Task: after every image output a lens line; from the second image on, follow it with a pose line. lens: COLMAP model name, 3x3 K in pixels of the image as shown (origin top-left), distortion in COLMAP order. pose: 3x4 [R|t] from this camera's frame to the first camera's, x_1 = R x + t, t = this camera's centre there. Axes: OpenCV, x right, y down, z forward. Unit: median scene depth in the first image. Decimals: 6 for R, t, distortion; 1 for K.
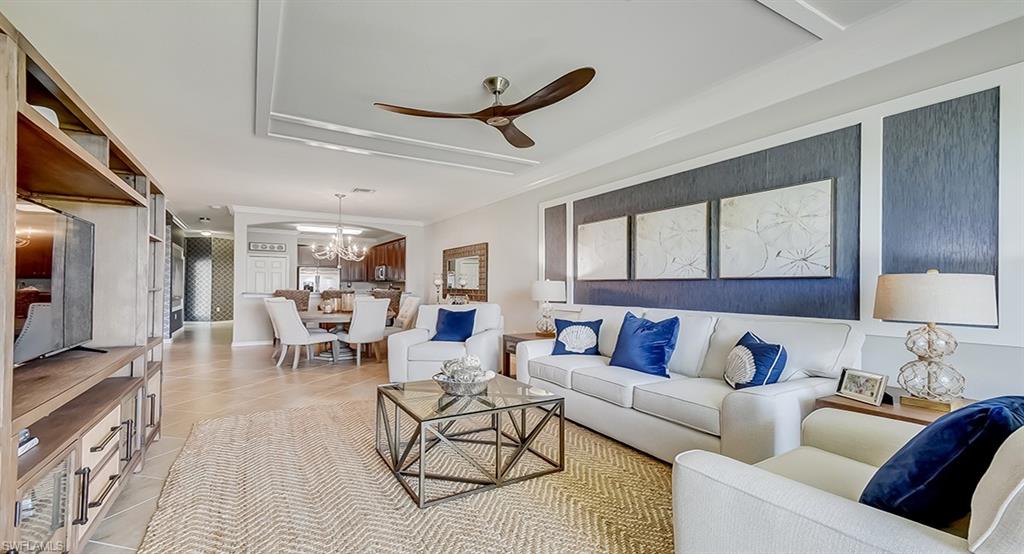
lens RADIAL K [[445.3, 0, 540.2], [0, 445.3, 283.0], [0, 0, 1]] dist [0.015545, -0.004841]
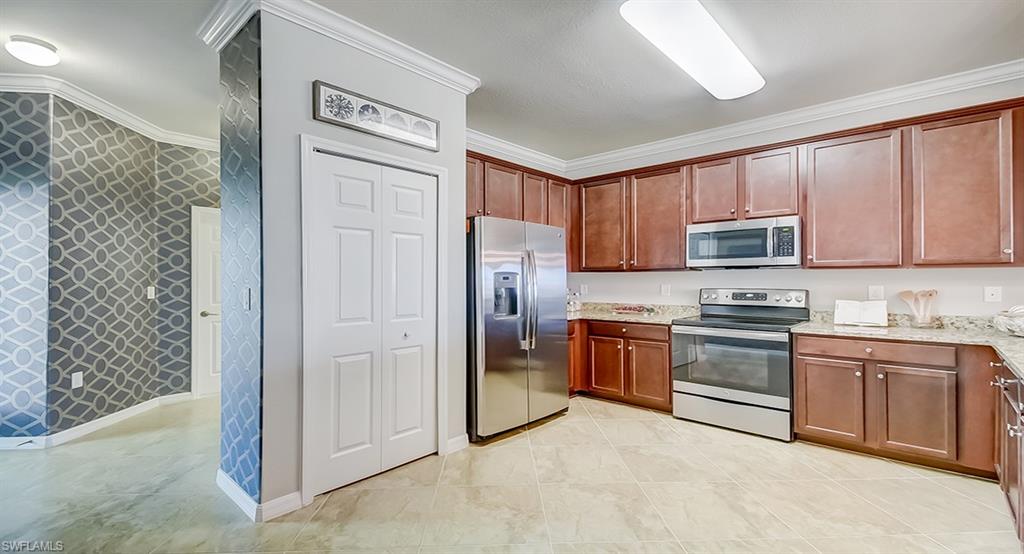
lens RADIAL K [[445.3, 0, 526.5], [0, 445.3, 275.6], [0, 0, 1]] dist [0.015545, -0.004841]
pose [[0.965082, -0.005623, 0.261888, -0.572233], [0.005157, 0.999984, 0.002466, -0.001303], [-0.261898, -0.001029, 0.965095, 0.725996]]
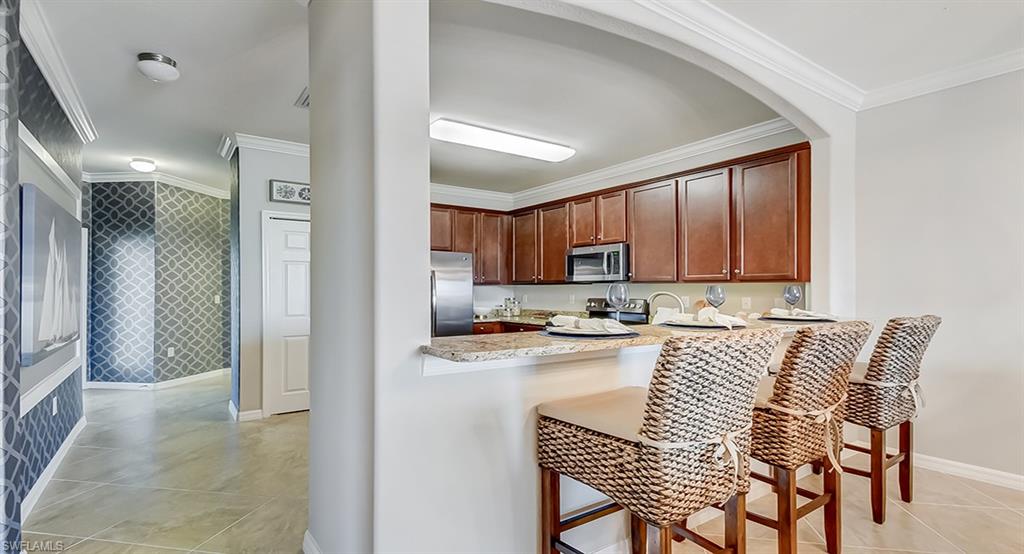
lens RADIAL K [[473.6, 0, 510.2], [0, 473.6, 286.0], [0, 0, 1]] dist [0.027203, -0.000353]
pose [[0.999124, -0.007625, 0.041139, -0.440738], [0.007485, 0.999966, 0.003557, -0.003912], [-0.041165, -0.003246, 0.999147, 0.562908]]
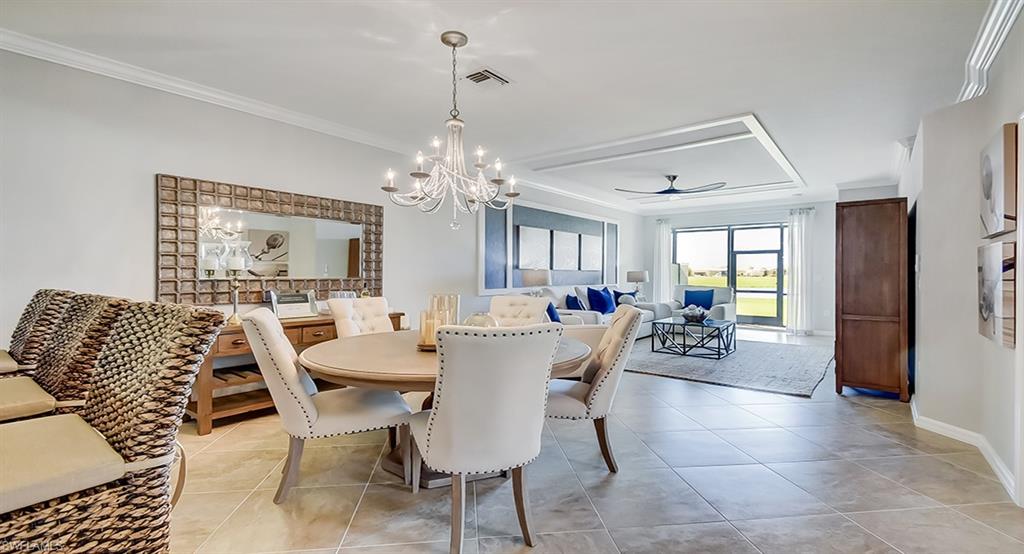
lens RADIAL K [[445.3, 0, 516.2], [0, 445.3, 278.6], [0, 0, 1]] dist [0.015545, -0.004841]
pose [[-0.329890, -0.017993, 0.943848, -0.495040], [-0.017717, 0.999760, 0.012866, 0.000550], [-0.943853, -0.012478, -0.330130, 0.641805]]
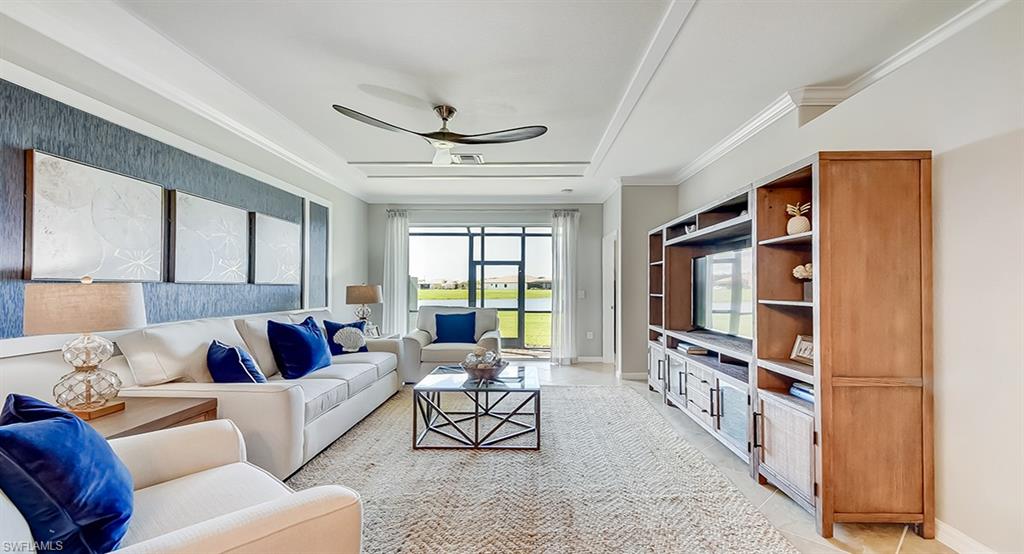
lens RADIAL K [[445.3, 0, 519.1], [0, 445.3, 290.5], [0, 0, 1]] dist [0.015545, -0.004841]
pose [[-0.834941, -0.013007, 0.550186, -0.244661], [-0.015762, 0.999876, -0.000280, -0.003329], [-0.550114, -0.008906, -0.835042, 0.499655]]
